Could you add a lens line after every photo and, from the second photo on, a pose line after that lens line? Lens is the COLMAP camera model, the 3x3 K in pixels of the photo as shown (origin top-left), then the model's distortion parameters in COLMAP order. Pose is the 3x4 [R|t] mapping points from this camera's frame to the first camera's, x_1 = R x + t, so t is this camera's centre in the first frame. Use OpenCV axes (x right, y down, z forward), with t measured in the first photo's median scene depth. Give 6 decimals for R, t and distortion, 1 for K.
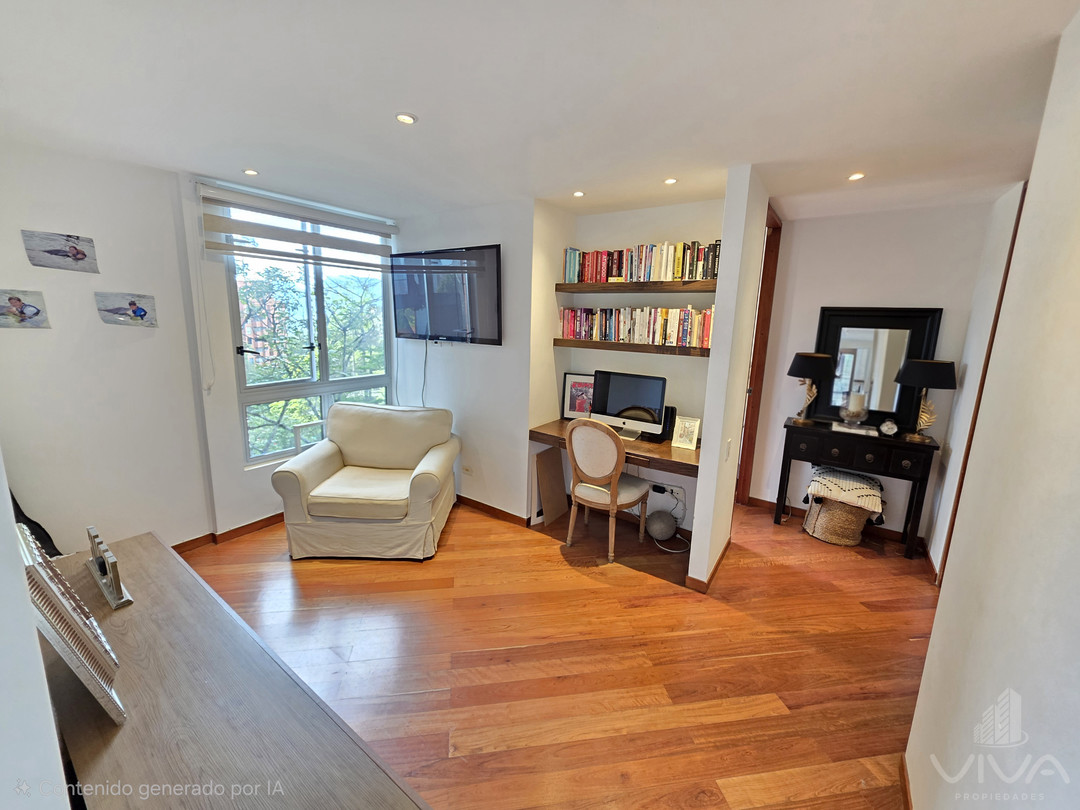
lens RADIAL K [[430.3, 0, 531.5], [0, 430.3, 390.9], [0, 0, 1]] dist [0.002247, 0.000060]
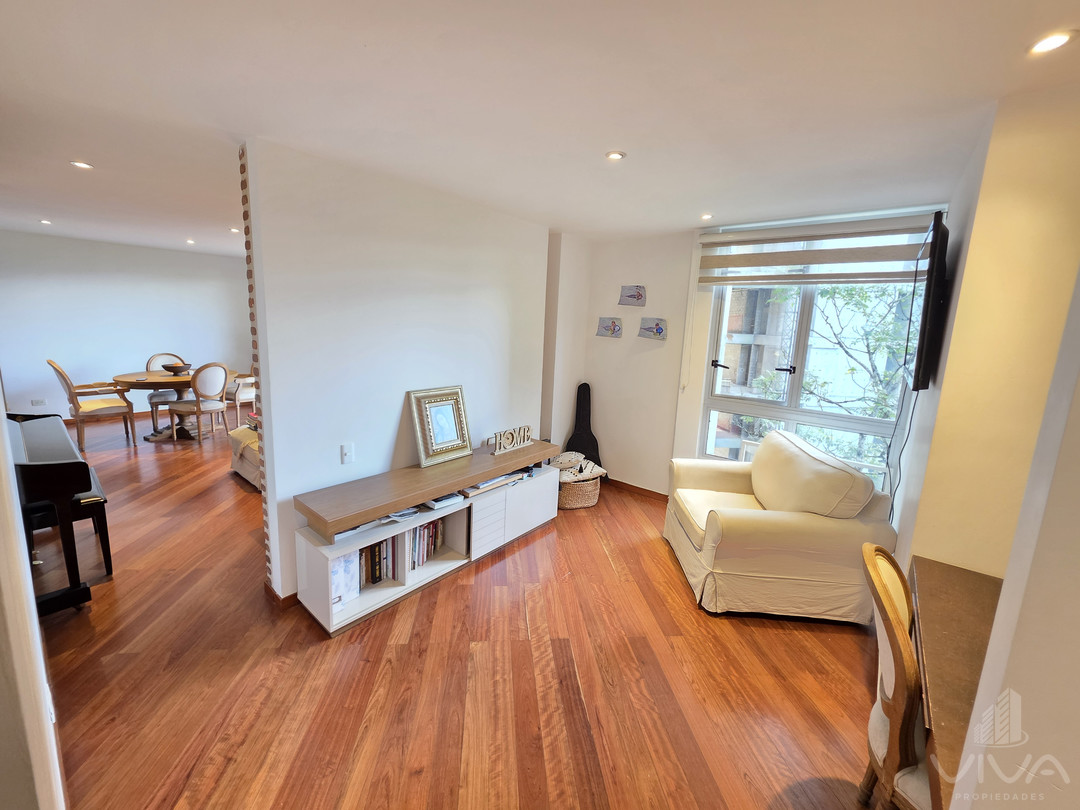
lens RADIAL K [[430.3, 0, 531.5], [0, 430.3, 390.9], [0, 0, 1]] dist [0.002247, 0.000060]
pose [[-0.064318, 0.132842, -0.989048, 0.659054], [-0.216557, 0.965625, 0.143779, -0.098040], [0.974149, 0.223433, -0.033339, 0.668280]]
